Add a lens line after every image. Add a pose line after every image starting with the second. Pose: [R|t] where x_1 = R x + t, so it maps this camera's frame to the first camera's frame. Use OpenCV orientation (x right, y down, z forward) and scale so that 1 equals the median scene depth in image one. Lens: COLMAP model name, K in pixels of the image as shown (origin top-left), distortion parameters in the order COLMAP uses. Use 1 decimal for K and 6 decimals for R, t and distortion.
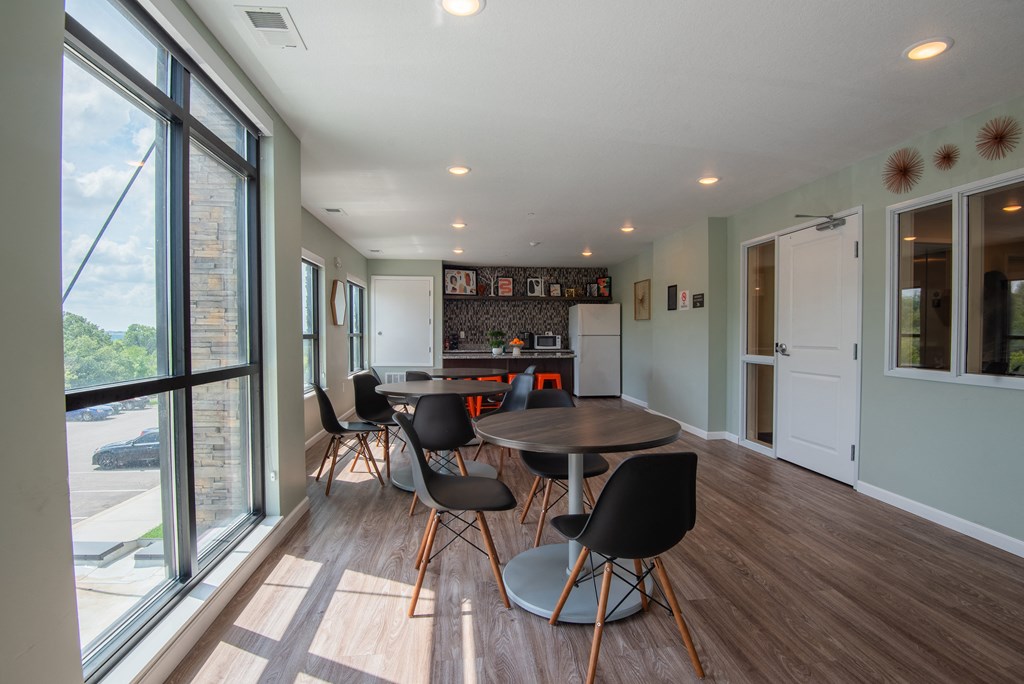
lens RADIAL K [[487.6, 0, 515.6], [0, 487.6, 338.9], [0, 0, 1]] dist [-0.031765, -0.000012]
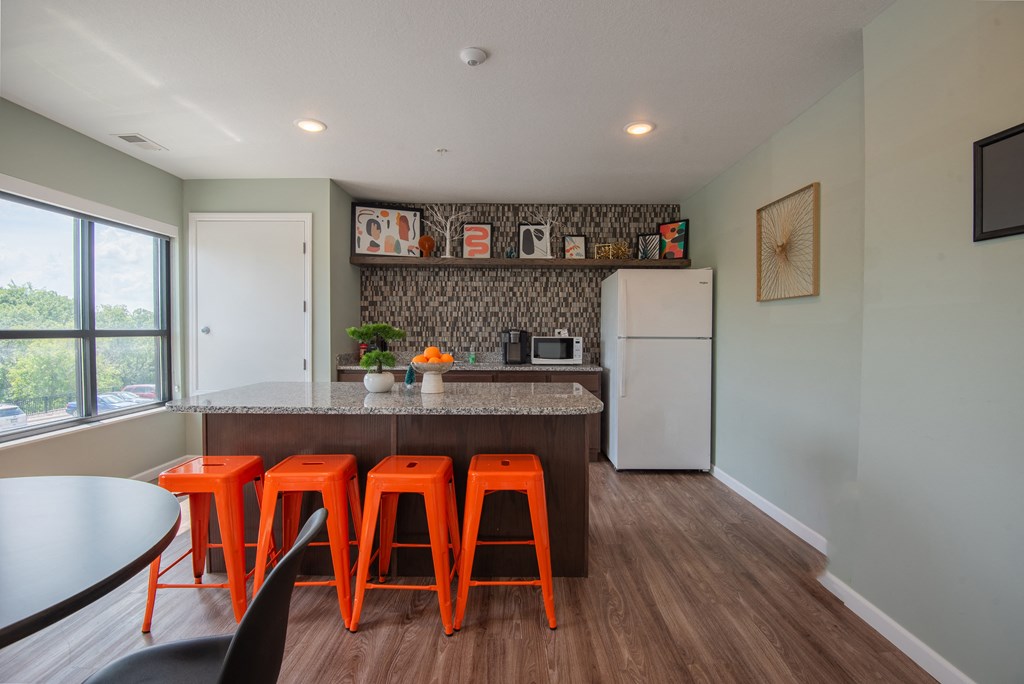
lens RADIAL K [[487.6, 0, 509.9], [0, 487.6, 338.7], [0, 0, 1]] dist [-0.031765, -0.000012]
pose [[0.993825, 0.008172, -0.110656, 0.072623], [-0.007805, 0.999963, 0.003752, -0.006500], [0.110682, -0.002865, 0.993852, 0.495093]]
